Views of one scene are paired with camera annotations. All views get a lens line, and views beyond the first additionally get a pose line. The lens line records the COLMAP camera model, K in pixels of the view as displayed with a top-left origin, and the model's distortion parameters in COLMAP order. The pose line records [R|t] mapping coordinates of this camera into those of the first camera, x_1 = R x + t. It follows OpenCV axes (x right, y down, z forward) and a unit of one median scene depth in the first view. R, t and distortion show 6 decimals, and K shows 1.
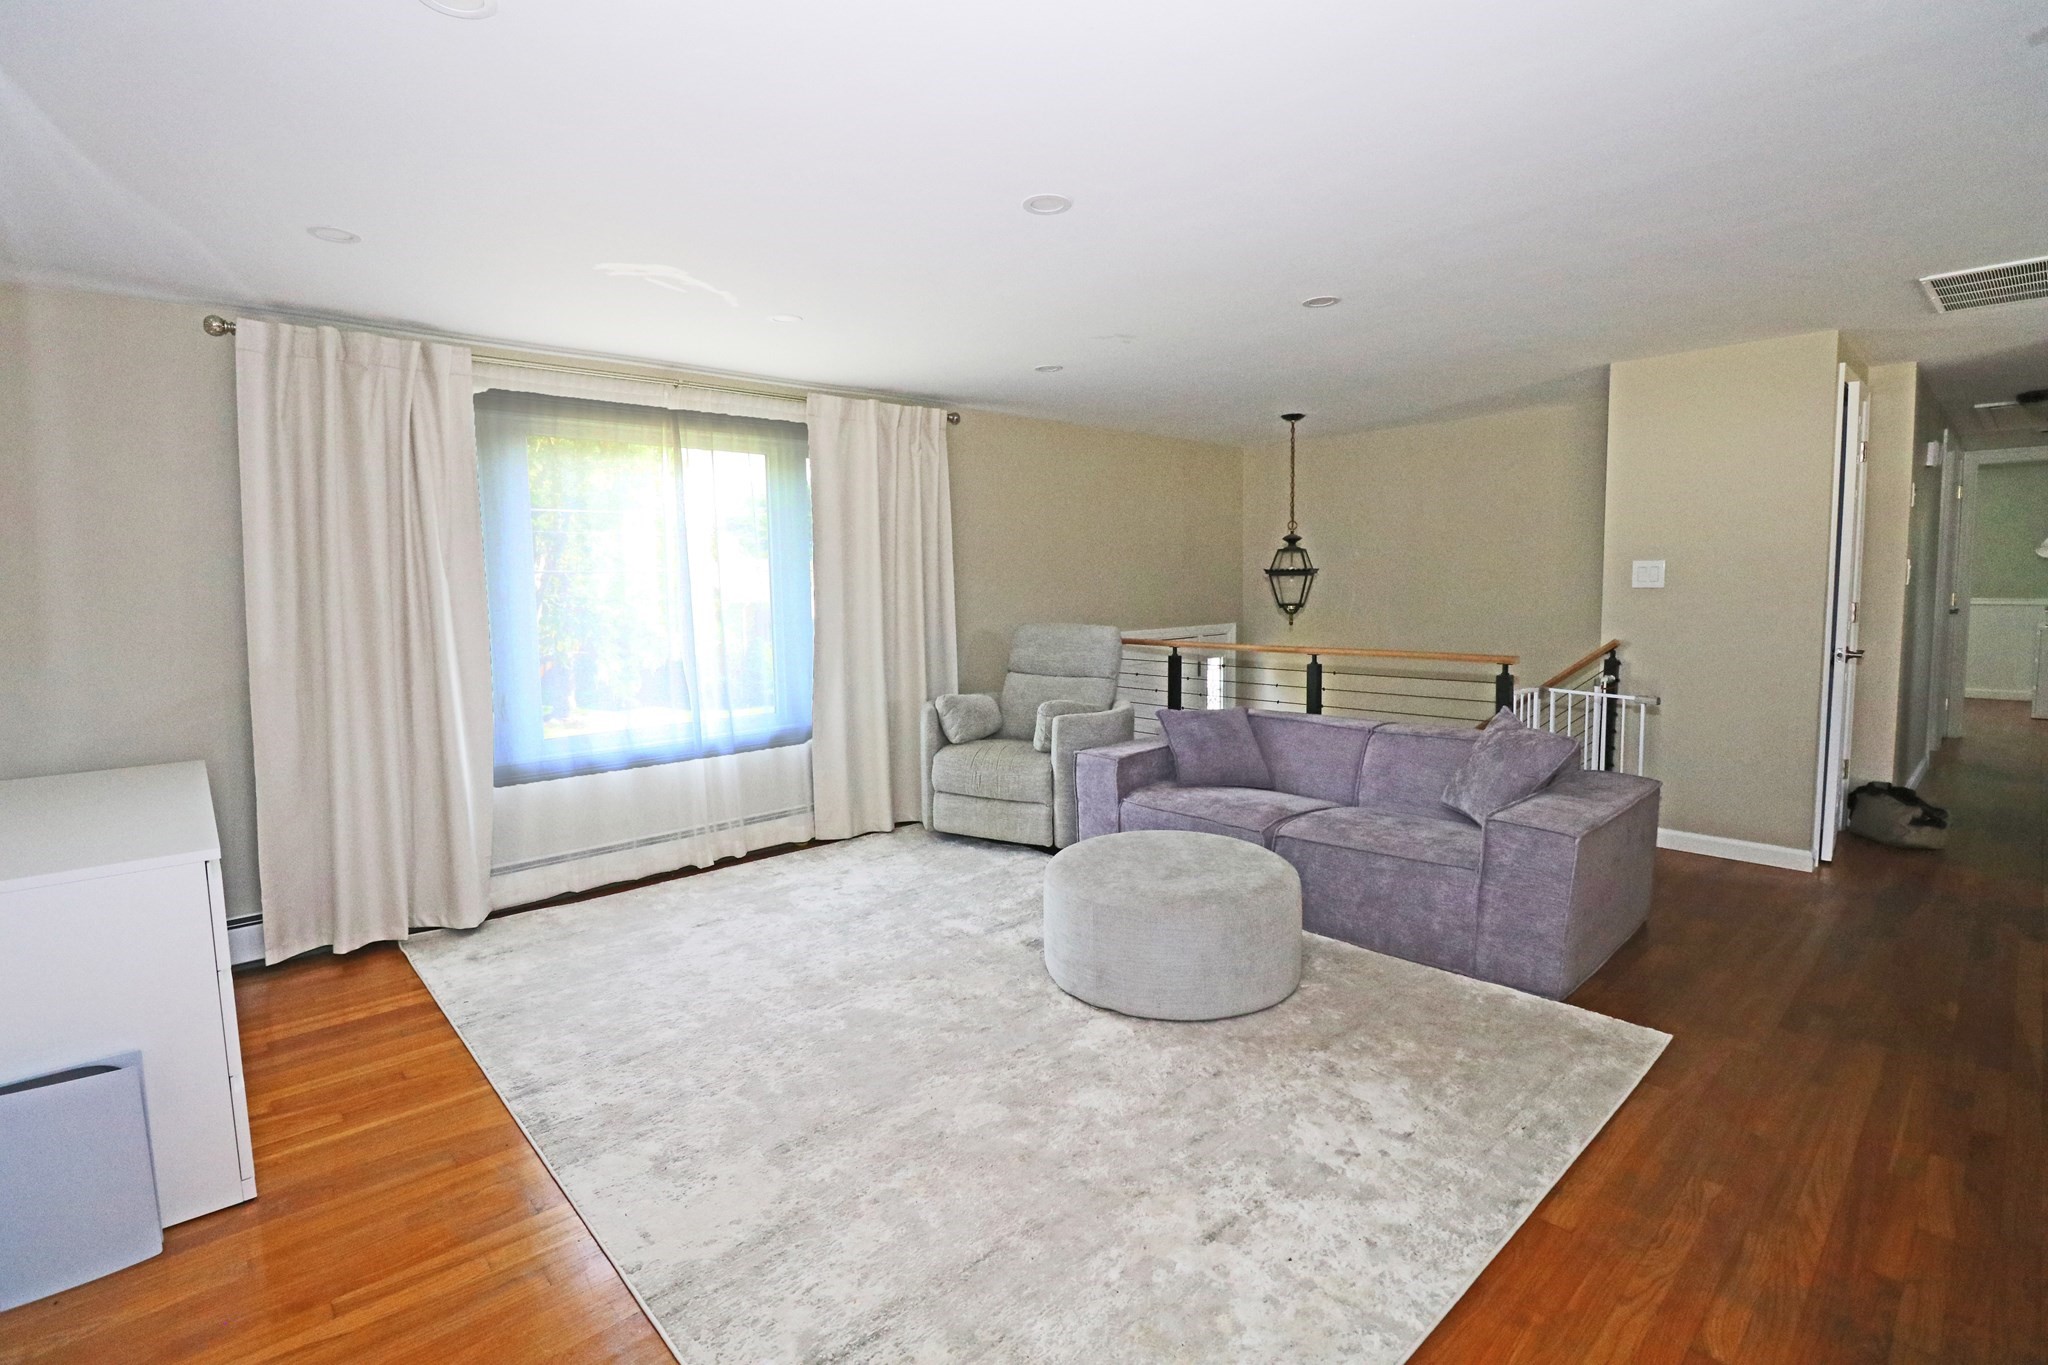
lens RADIAL K [[941.8, 0, 1019.4], [0, 941.8, 670.1], [0, 0, 1]] dist [-0.005113, -0.008628]
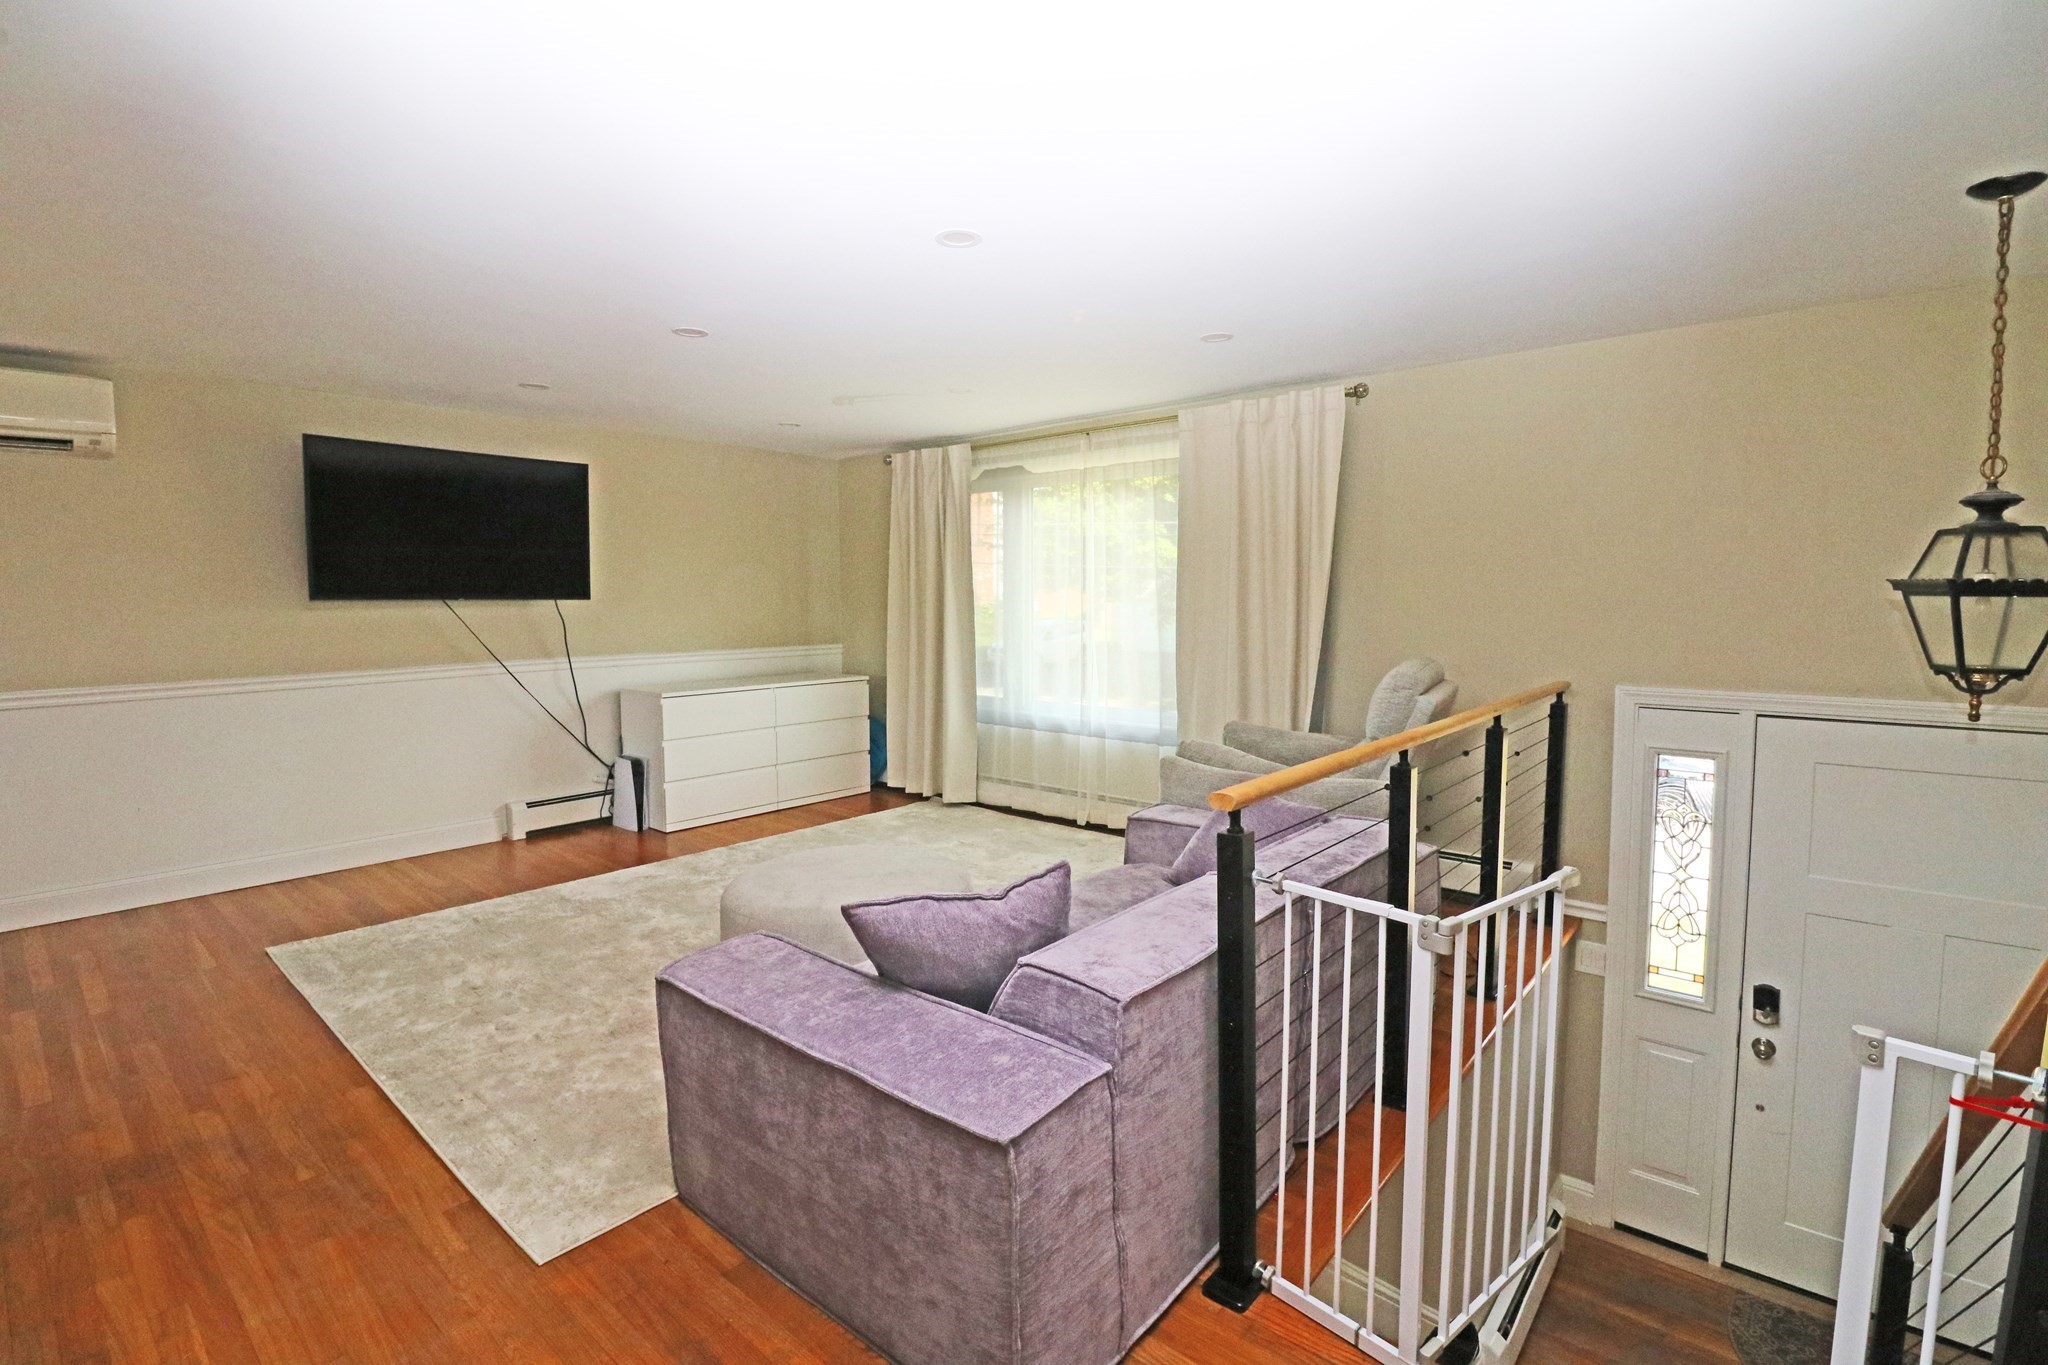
lens RADIAL K [[941.8, 0, 1019.8], [0, 941.8, 676.2], [0, 0, 1]] dist [-0.005113, -0.008628]
pose [[0.117263, 0.104976, -0.987537, 0.855625], [-0.090142, 0.991418, 0.094685, -0.092291], [0.989001, 0.077915, 0.125720, 0.757969]]
